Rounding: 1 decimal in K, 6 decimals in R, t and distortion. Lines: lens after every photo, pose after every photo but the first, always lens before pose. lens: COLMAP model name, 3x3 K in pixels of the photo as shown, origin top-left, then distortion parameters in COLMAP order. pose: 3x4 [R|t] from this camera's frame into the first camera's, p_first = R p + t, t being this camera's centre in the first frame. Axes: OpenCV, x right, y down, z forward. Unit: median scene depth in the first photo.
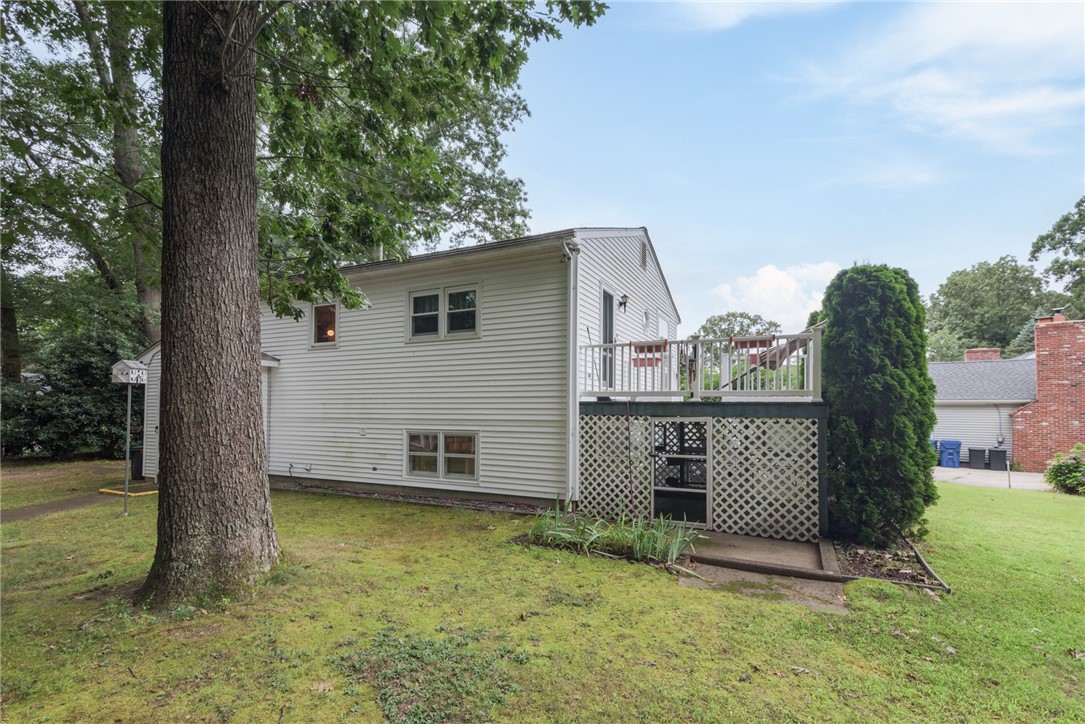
lens RADIAL K [[498.2, 0, 542.6], [0, 498.2, 397.9], [0, 0, 1]] dist [0.017759, -0.000234]
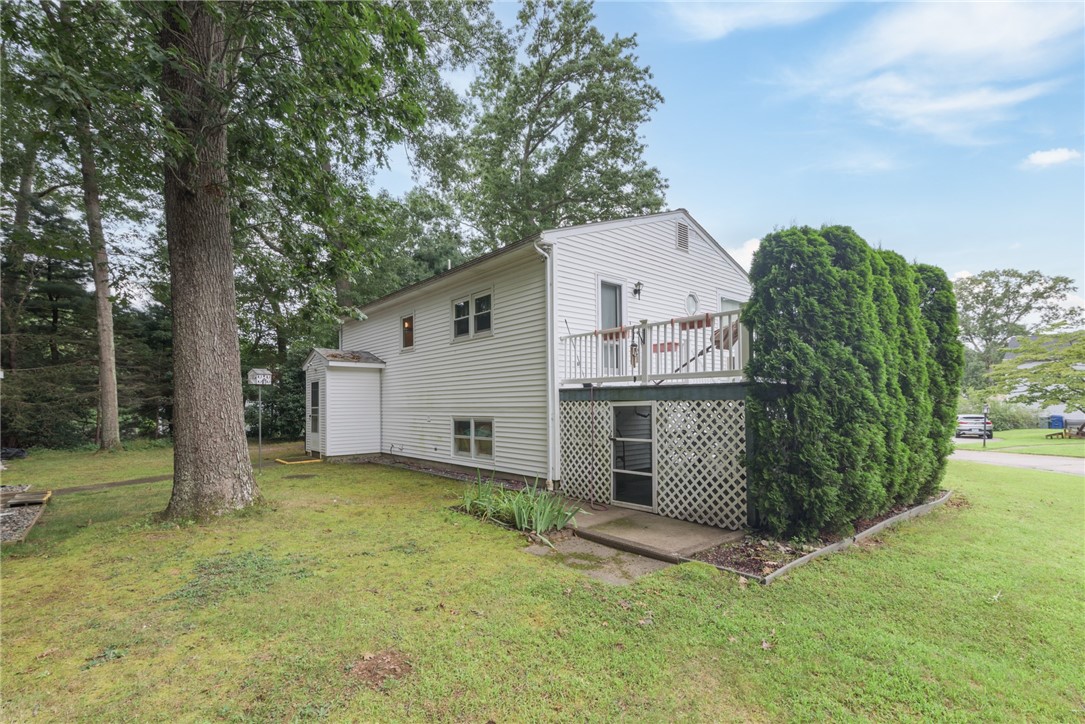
lens RADIAL K [[494.3, 0, 545.3], [0, 494.3, 389.0], [0, 0, 1]] dist [0.017978, -0.000389]
pose [[0.921306, -0.026665, -0.387922, 0.472912], [0.026351, 0.999634, -0.006130, 0.013794], [0.387943, -0.004574, 0.921672, 0.000606]]
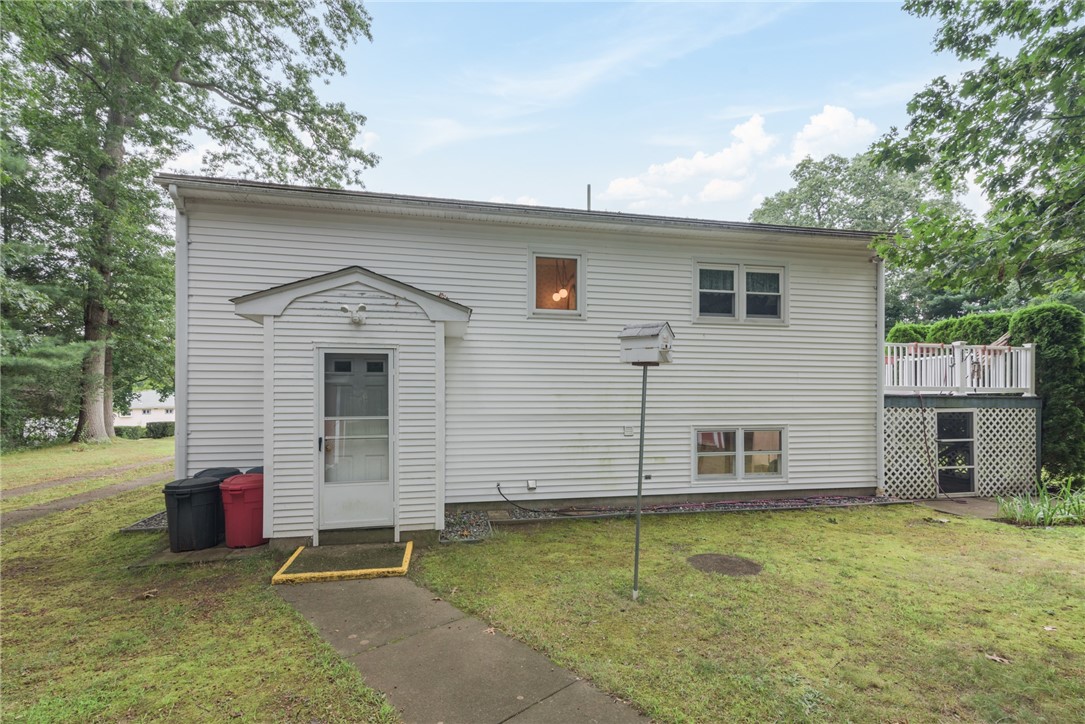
lens RADIAL K [[498.2, 0, 542.6], [0, 498.2, 397.9], [0, 0, 1]] dist [0.017759, -0.000234]
pose [[0.793851, -0.003529, 0.608102, -1.196070], [-0.015052, 0.999563, 0.025451, -0.002676], [-0.607926, -0.029358, 0.793451, 0.595145]]
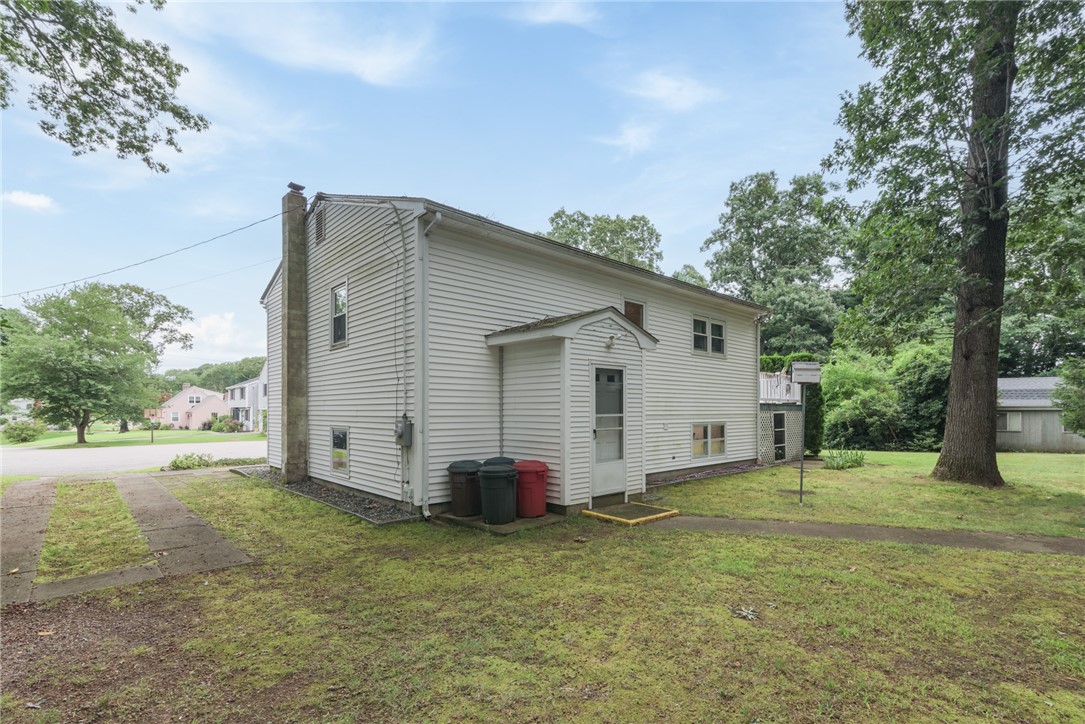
lens RADIAL K [[506.5, 0, 536.5], [0, 506.5, 408.7], [0, 0, 1]] dist [0.015329, -0.000384]
pose [[0.370341, -0.001532, 0.928894, -1.959468], [-0.025636, 0.999601, 0.011869, 0.026753], [-0.928542, -0.028209, 0.370154, 1.082143]]
